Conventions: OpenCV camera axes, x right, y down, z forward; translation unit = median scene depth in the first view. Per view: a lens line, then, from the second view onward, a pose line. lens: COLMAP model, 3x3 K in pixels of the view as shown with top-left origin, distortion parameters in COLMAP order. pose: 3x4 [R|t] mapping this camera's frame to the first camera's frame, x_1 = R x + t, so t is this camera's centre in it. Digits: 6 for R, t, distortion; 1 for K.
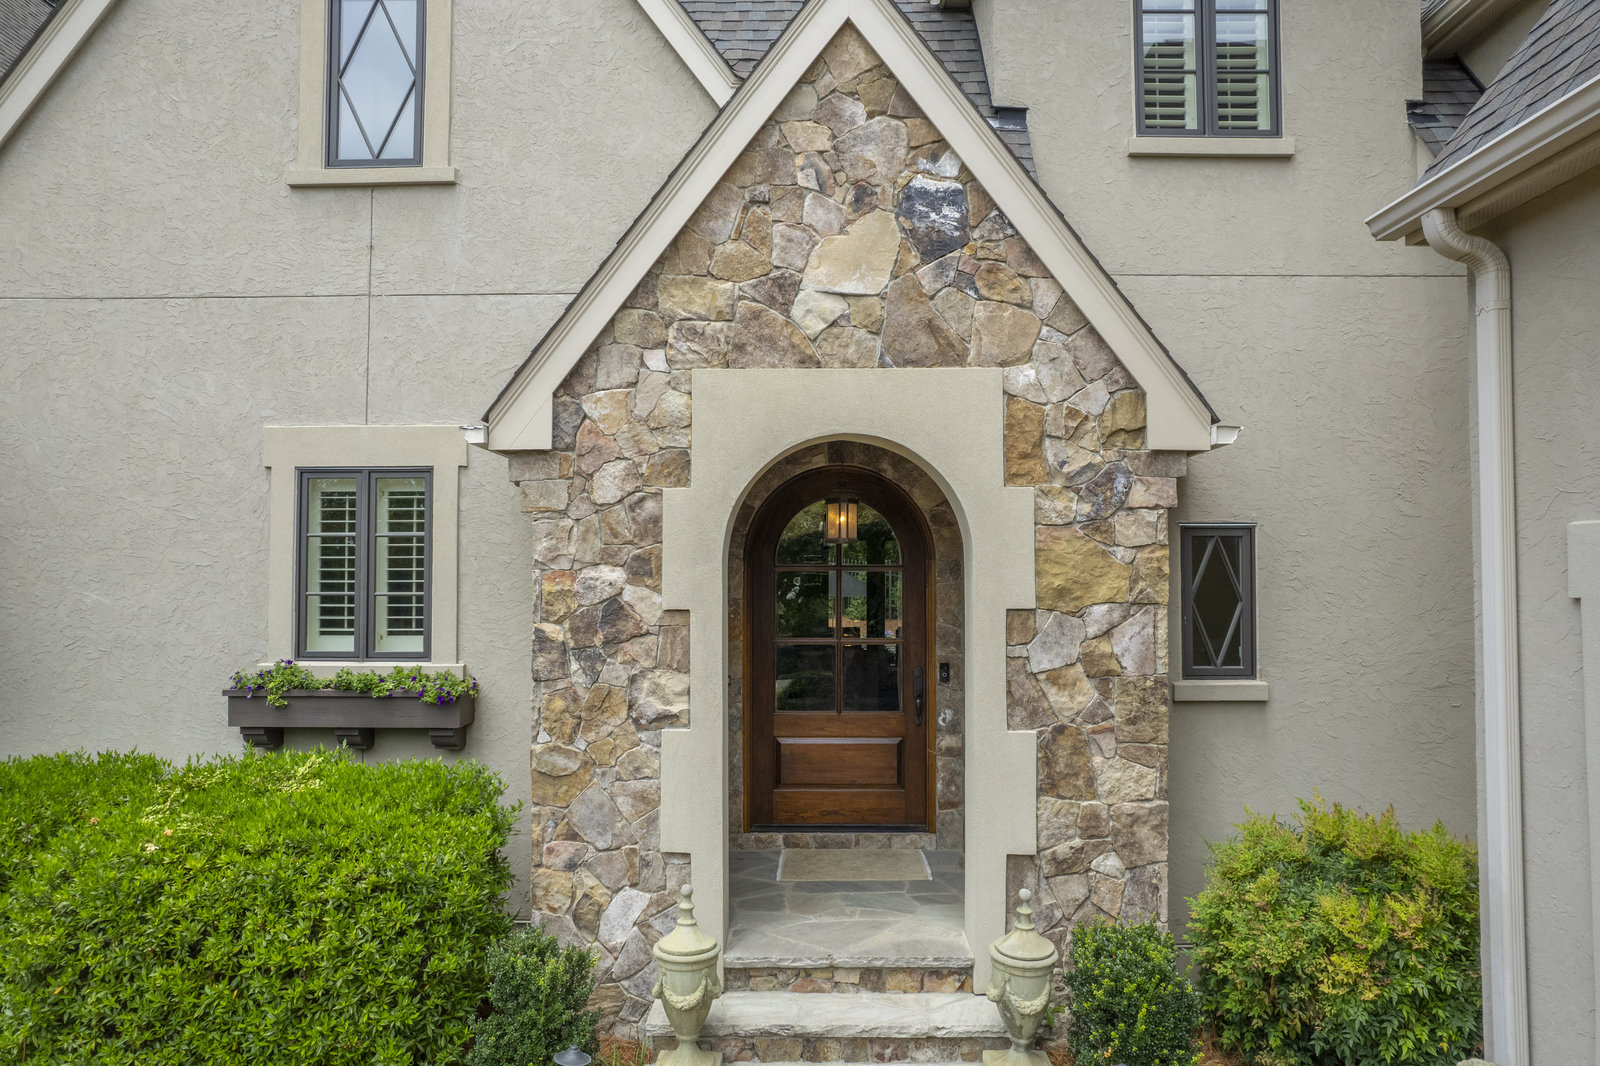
lens RADIAL K [[1037.0, 0, 800.0], [0, 1037.0, 533.0], [0, 0, 1]] dist [-0.028488, 0.002023]
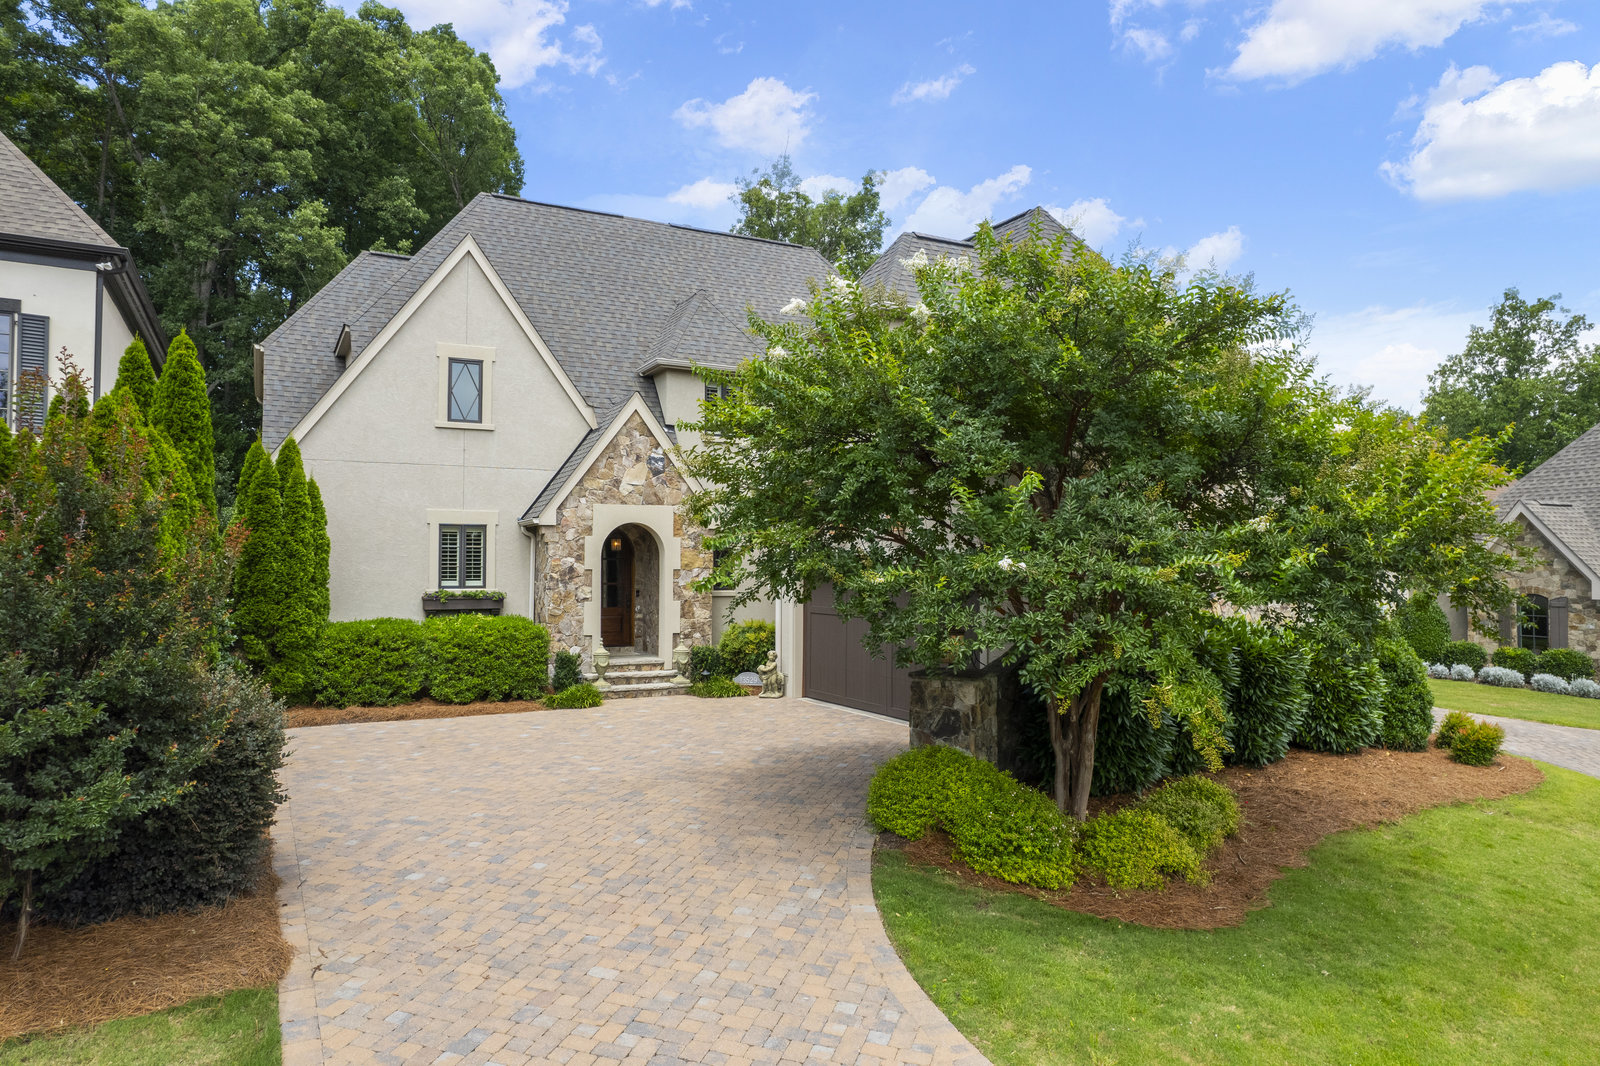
lens RADIAL K [[1037.0, 0, 800.0], [0, 1037.0, 533.0], [0, 0, 1]] dist [-0.028488, 0.002023]
pose [[0.883194, 0.017489, 0.468682, -1.165554], [-0.019804, 0.999804, 0.000012, -0.069350], [-0.468590, -0.009293, 0.883367, -2.559026]]
